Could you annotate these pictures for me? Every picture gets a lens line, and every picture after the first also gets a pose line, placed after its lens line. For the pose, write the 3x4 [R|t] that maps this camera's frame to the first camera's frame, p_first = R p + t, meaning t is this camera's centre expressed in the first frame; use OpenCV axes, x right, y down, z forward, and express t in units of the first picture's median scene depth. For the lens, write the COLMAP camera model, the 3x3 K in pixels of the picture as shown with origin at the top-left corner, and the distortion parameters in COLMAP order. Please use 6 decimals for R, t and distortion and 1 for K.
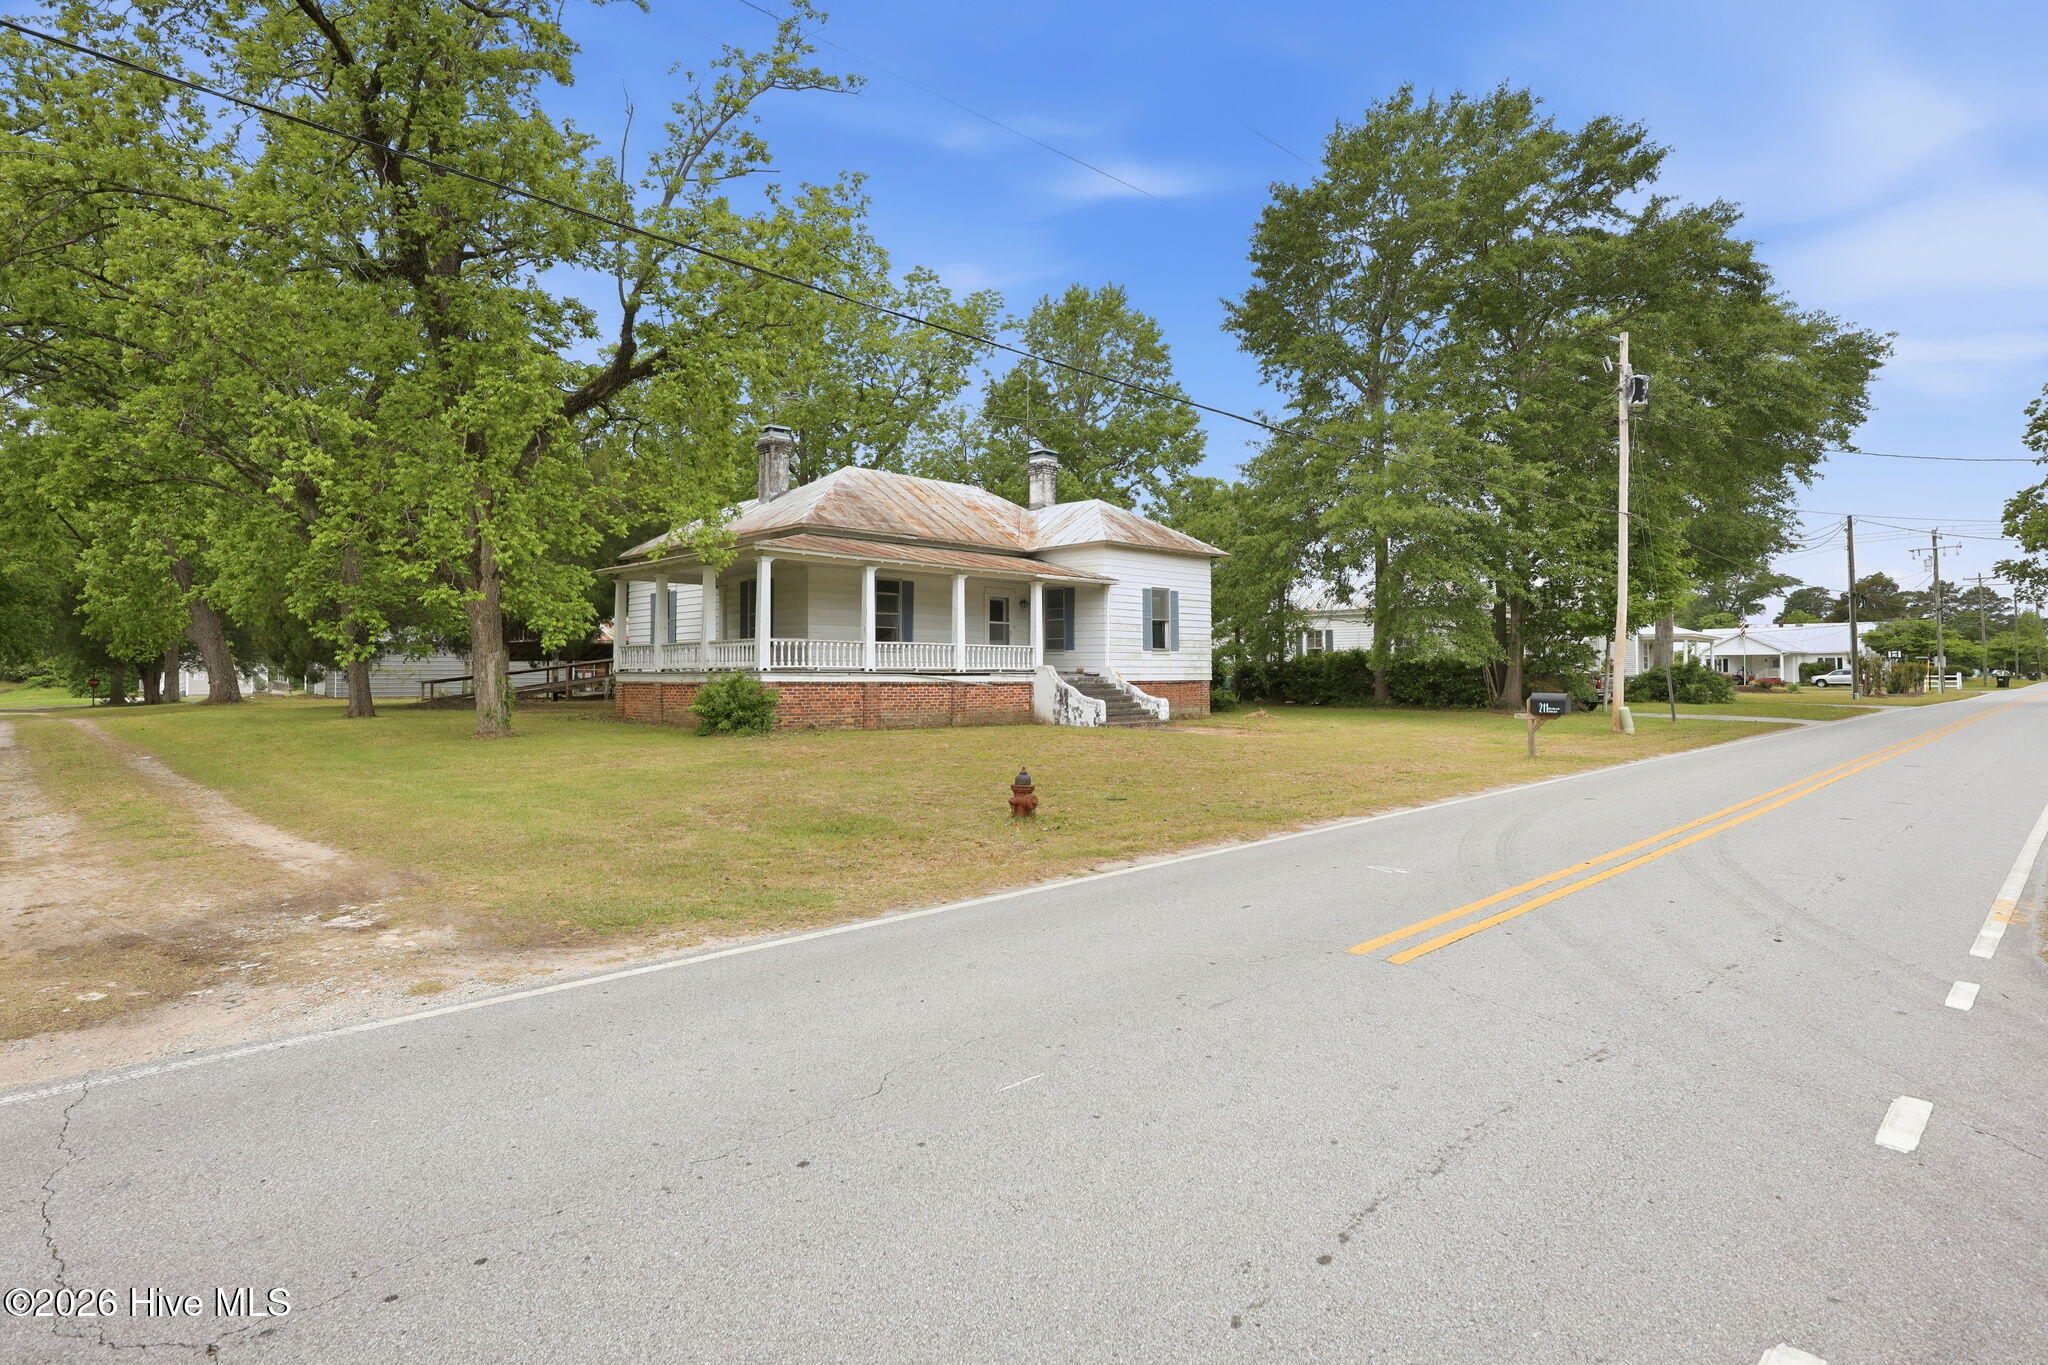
lens RADIAL K [[1050.4, 0, 1037.2], [0, 1050.4, 671.4], [0, 0, 1]] dist [-0.005120, -0.000122]
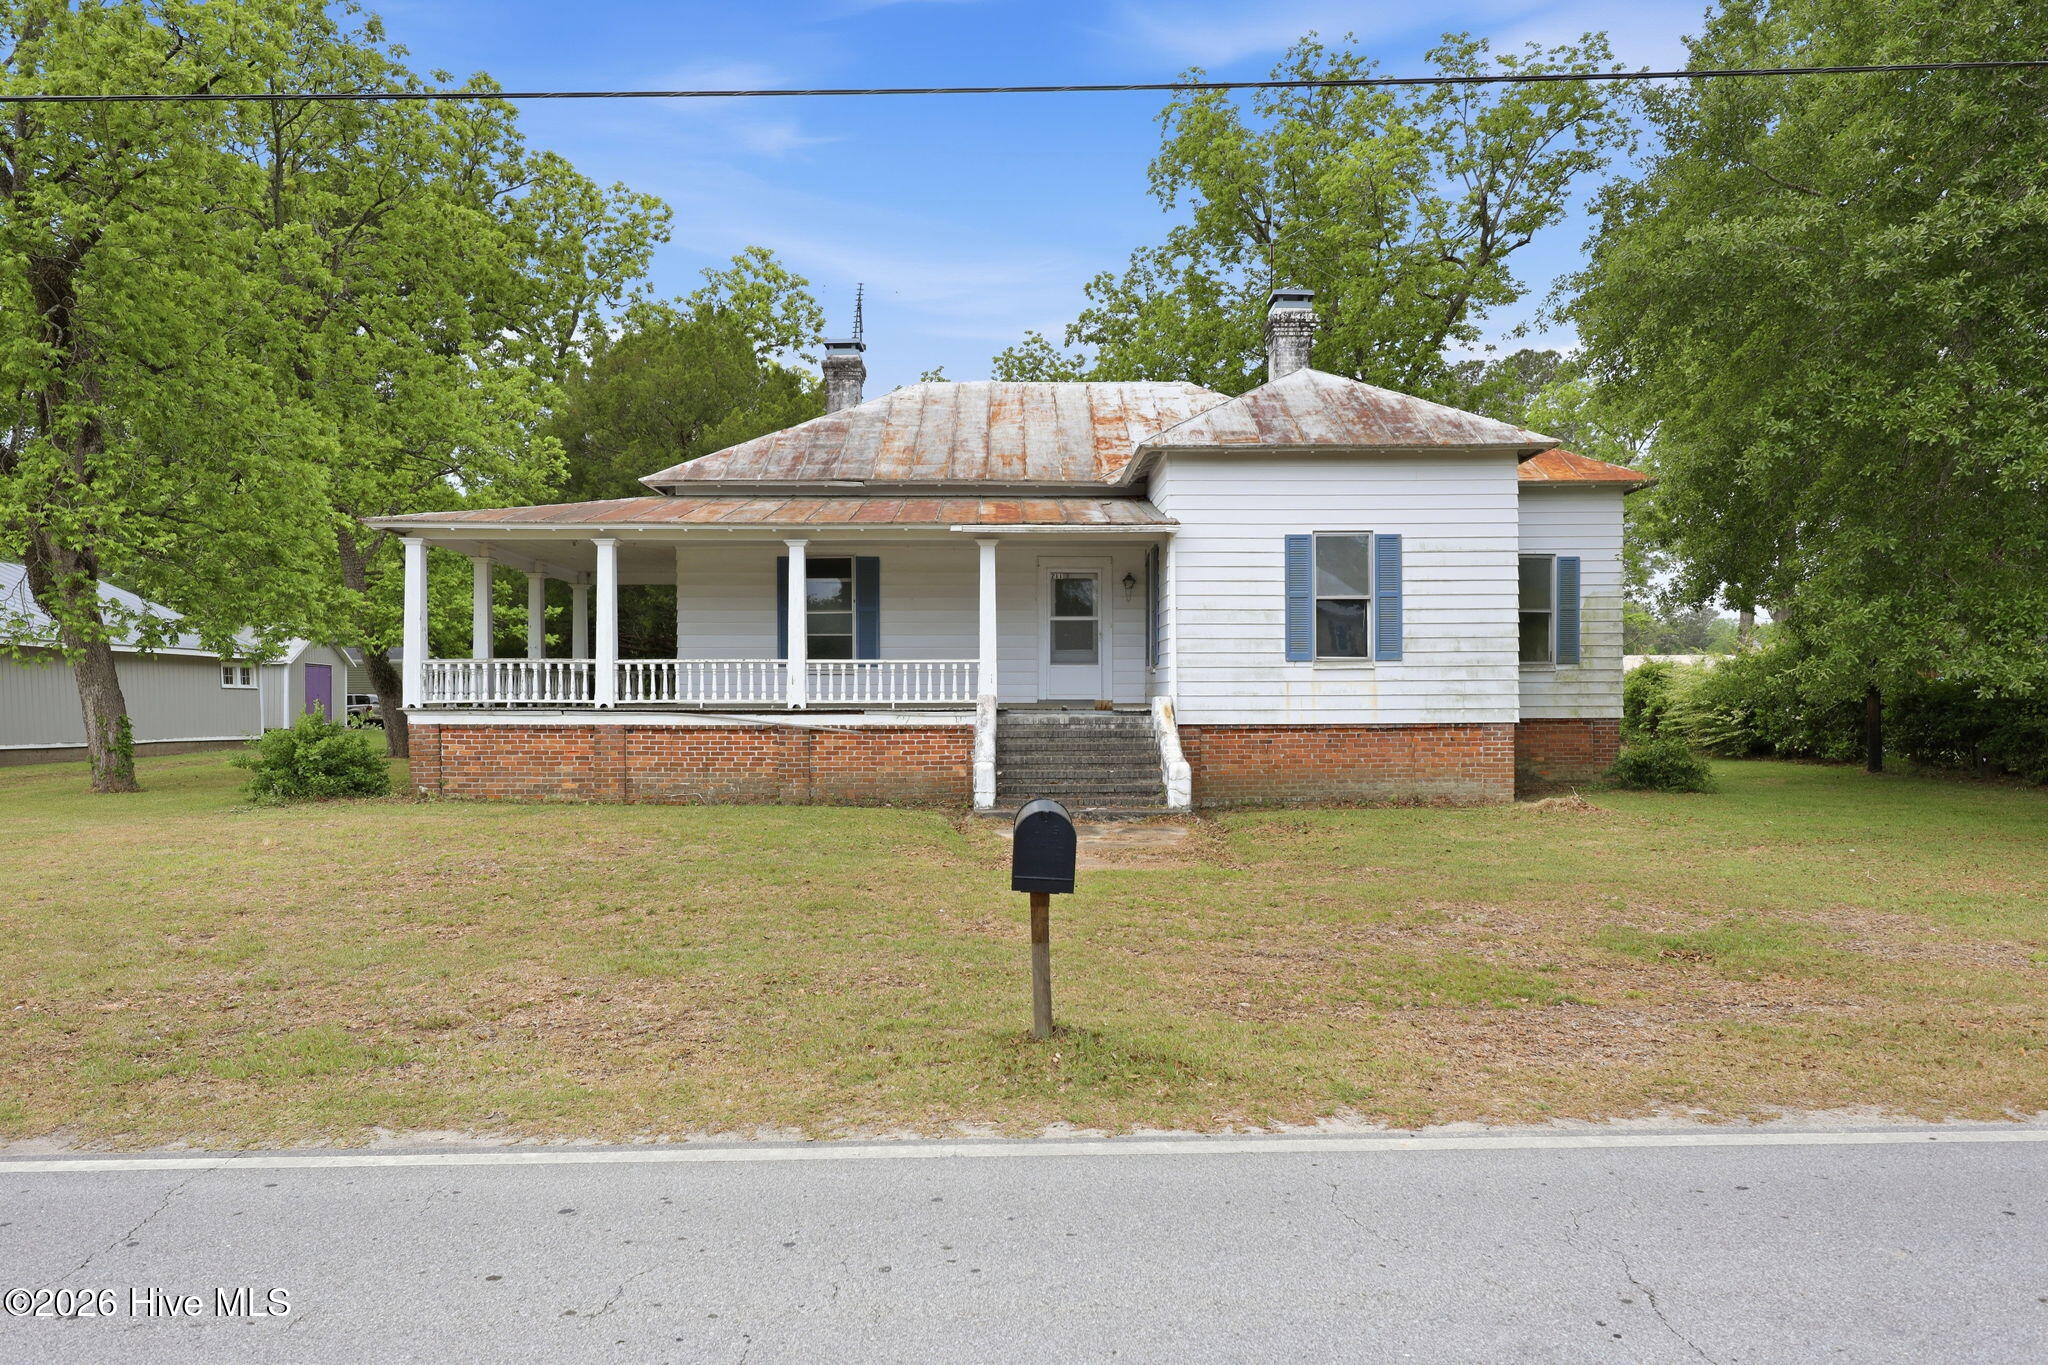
lens RADIAL K [[1373.0, 0, 1024.7], [0, 1373.0, 693.2], [0, 0, 1]] dist [0.003487, 0.000365]
pose [[0.724438, -0.012514, -0.689226, 0.486431], [0.004672, 0.999901, -0.013244, 0.002671], [0.689324, 0.006374, 0.724425, 0.491471]]
